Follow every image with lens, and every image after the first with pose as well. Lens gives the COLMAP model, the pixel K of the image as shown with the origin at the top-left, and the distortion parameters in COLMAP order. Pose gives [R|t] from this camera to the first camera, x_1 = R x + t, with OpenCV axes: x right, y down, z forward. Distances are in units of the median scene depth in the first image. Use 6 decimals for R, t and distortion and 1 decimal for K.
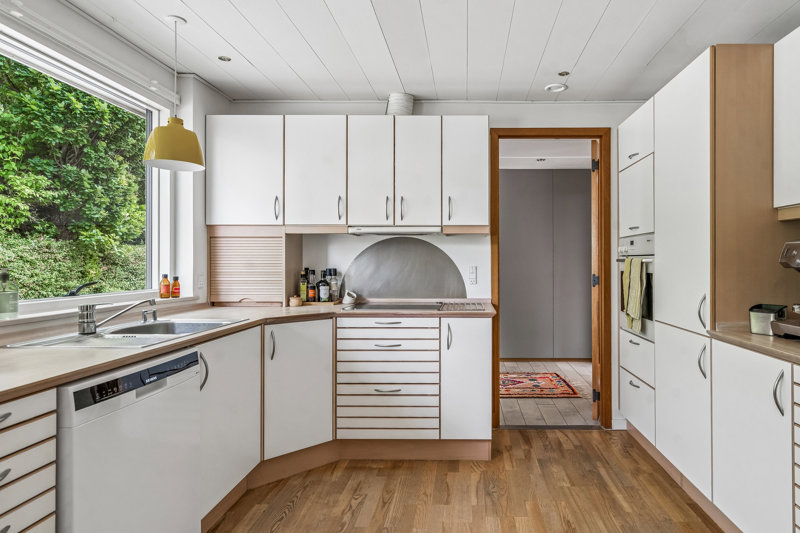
lens RADIAL K [[458.3, 0, 403.0], [0, 458.3, 260.9], [0, 0, 1]] dist [-0.003876, 0.002656]
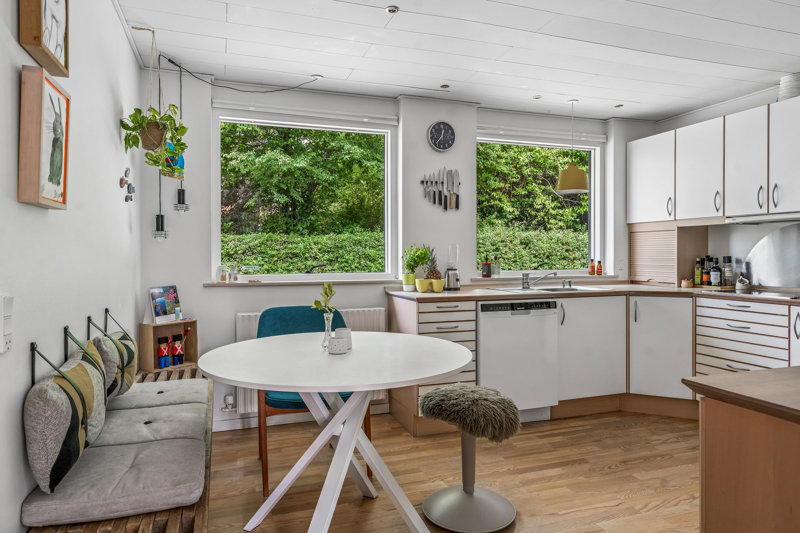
lens RADIAL K [[503.2, 0, 397.5], [0, 503.2, 263.2], [0, 0, 1]] dist [0.000199, 0.000302]
pose [[0.335174, 0.016124, -0.942018, 0.765389], [0.005980, 0.999797, 0.019240, 0.006172], [0.942137, -0.012083, 0.335010, -0.147663]]
